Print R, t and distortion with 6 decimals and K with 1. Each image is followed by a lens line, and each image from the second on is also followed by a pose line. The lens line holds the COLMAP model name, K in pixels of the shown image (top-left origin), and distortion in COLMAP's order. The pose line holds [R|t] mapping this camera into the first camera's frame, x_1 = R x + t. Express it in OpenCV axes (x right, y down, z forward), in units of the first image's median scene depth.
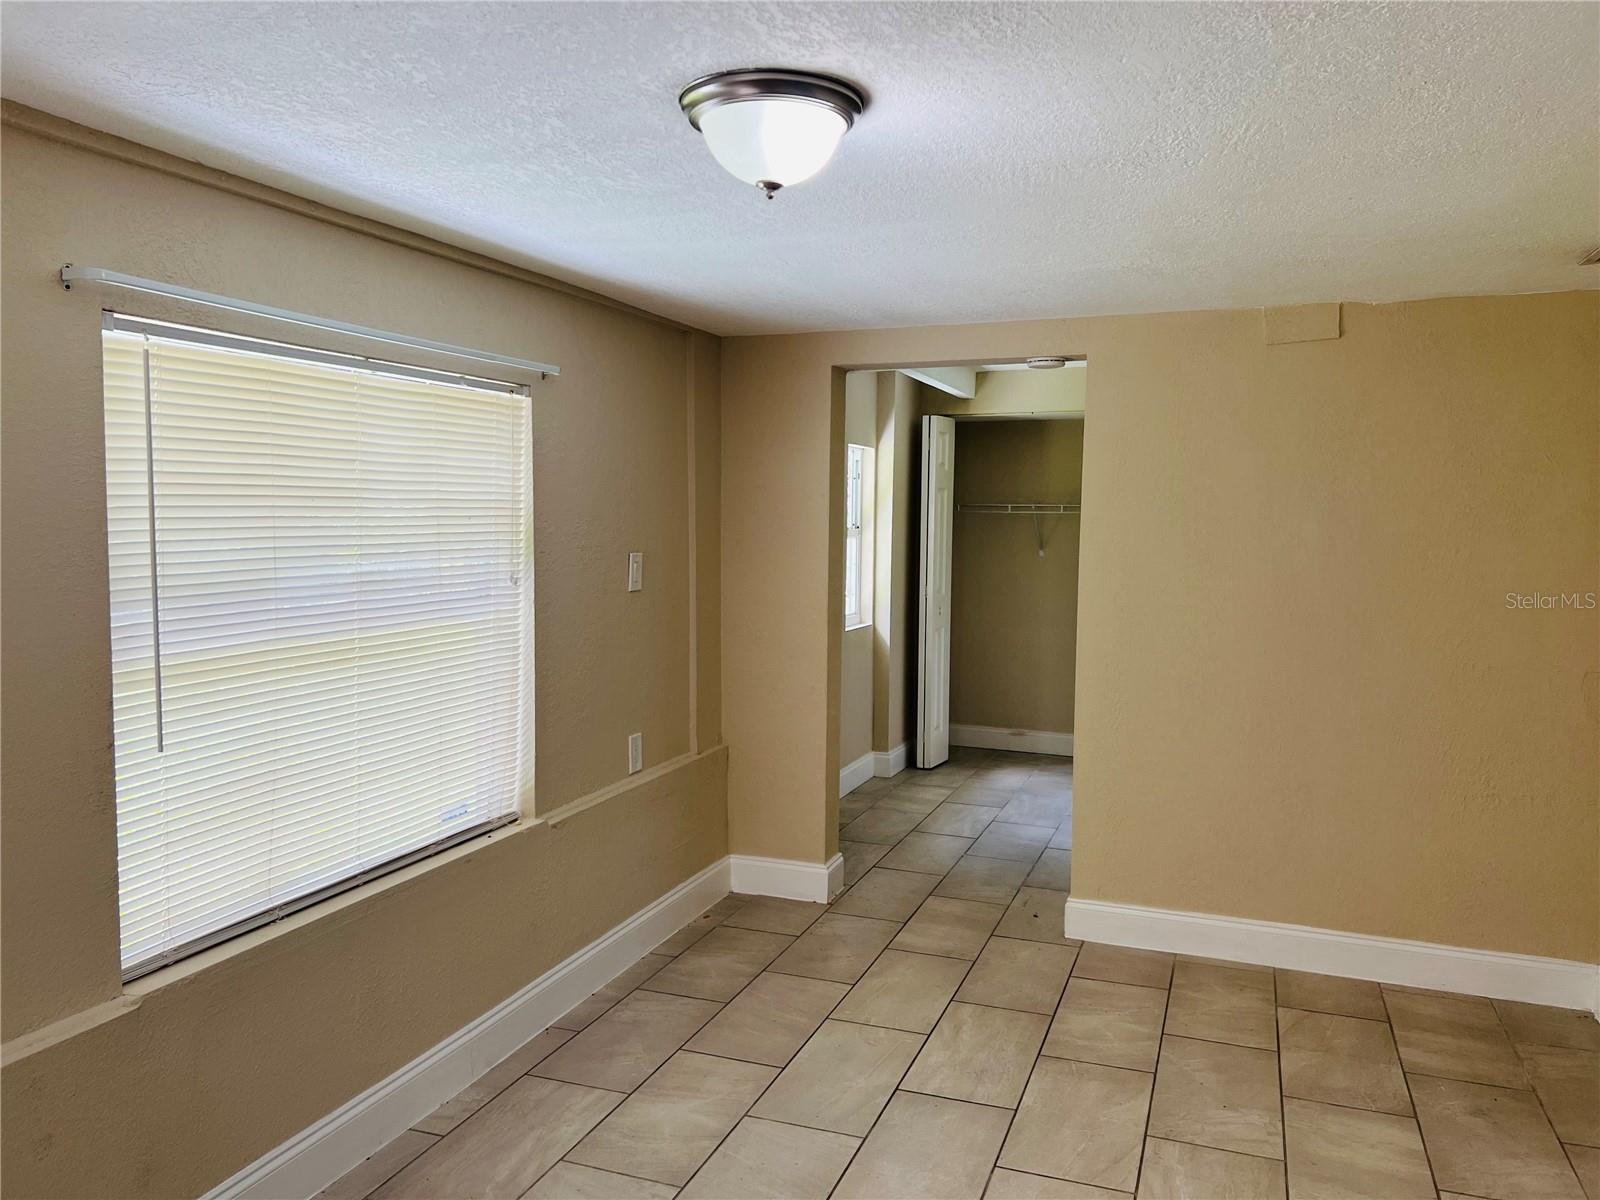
lens RADIAL K [[1204.1, 0, 805.5], [0, 1204.1, 607.4], [0, 0, 1]] dist [0.061401, -0.068714]
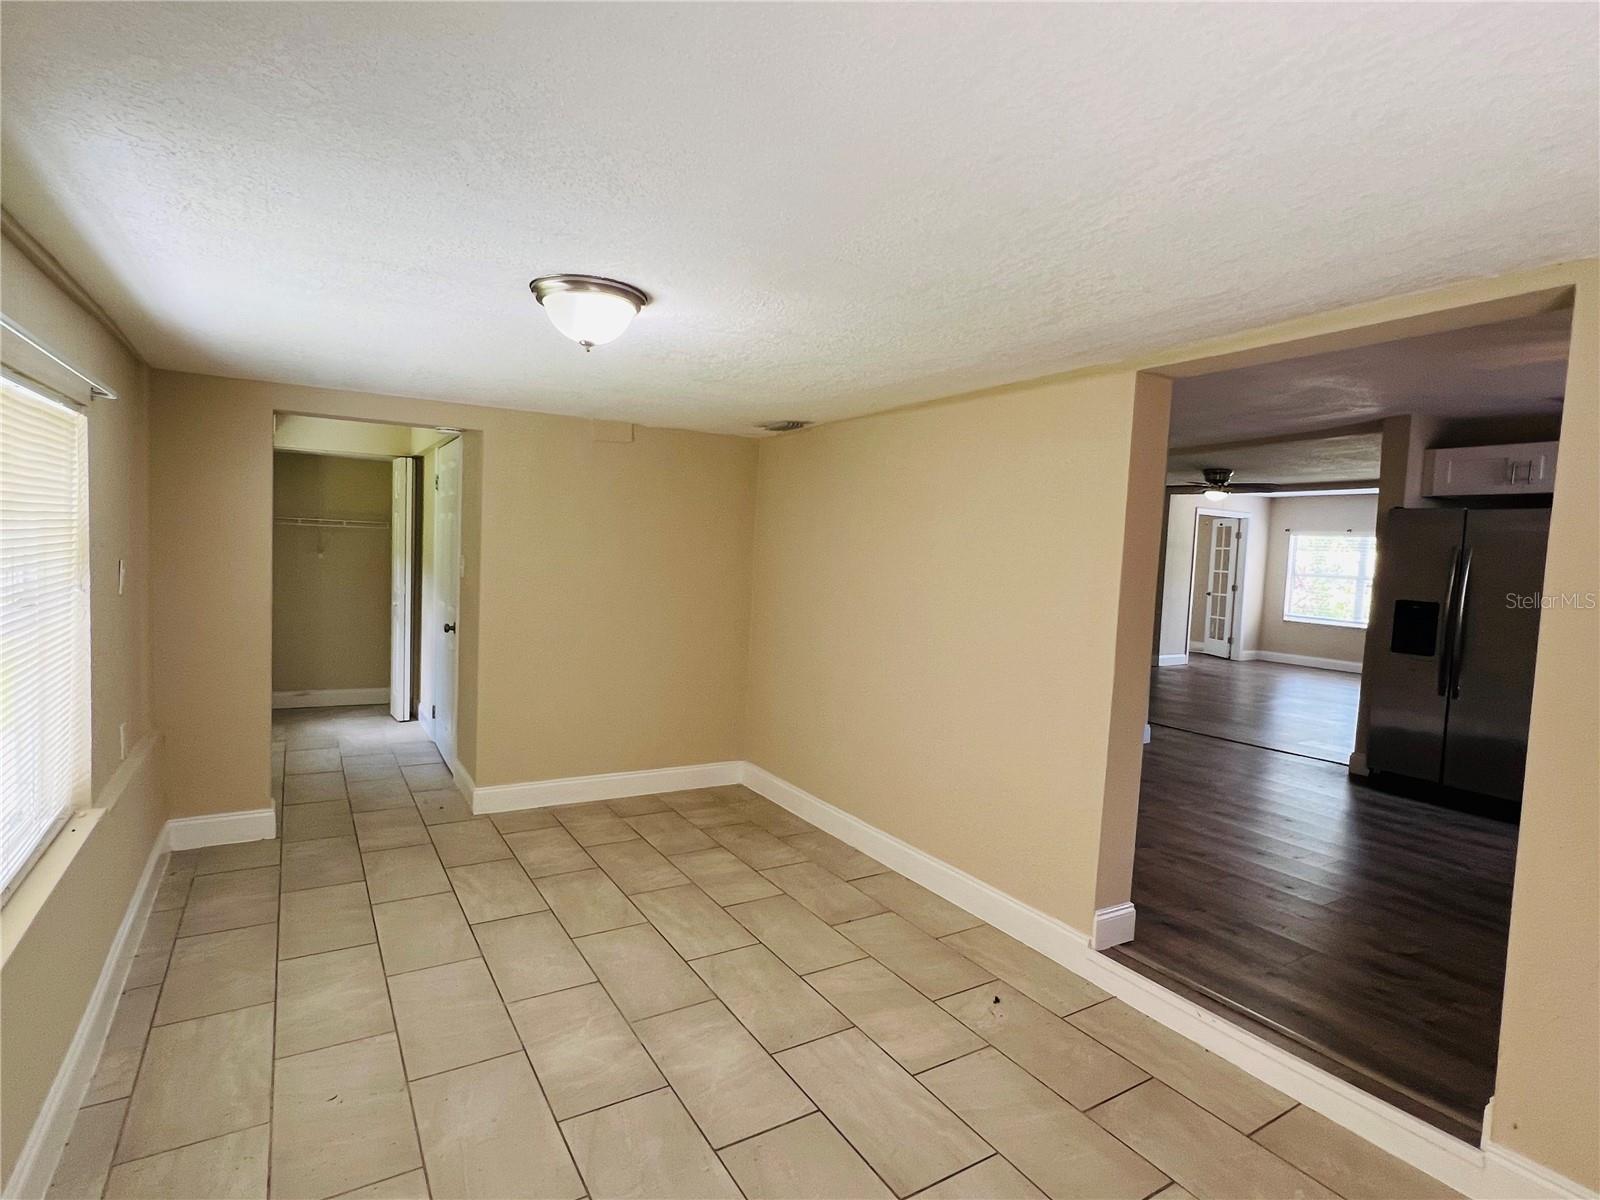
lens RADIAL K [[819.5, 0, 800.0], [0, 819.5, 600.0], [0, 0, 1]] dist [-0.001910, 0.000629]
pose [[0.623750, -0.034425, 0.780866, -0.304555], [0.024017, 0.999402, 0.024875, -0.010564], [-0.781255, 0.003238, 0.624203, 0.041949]]
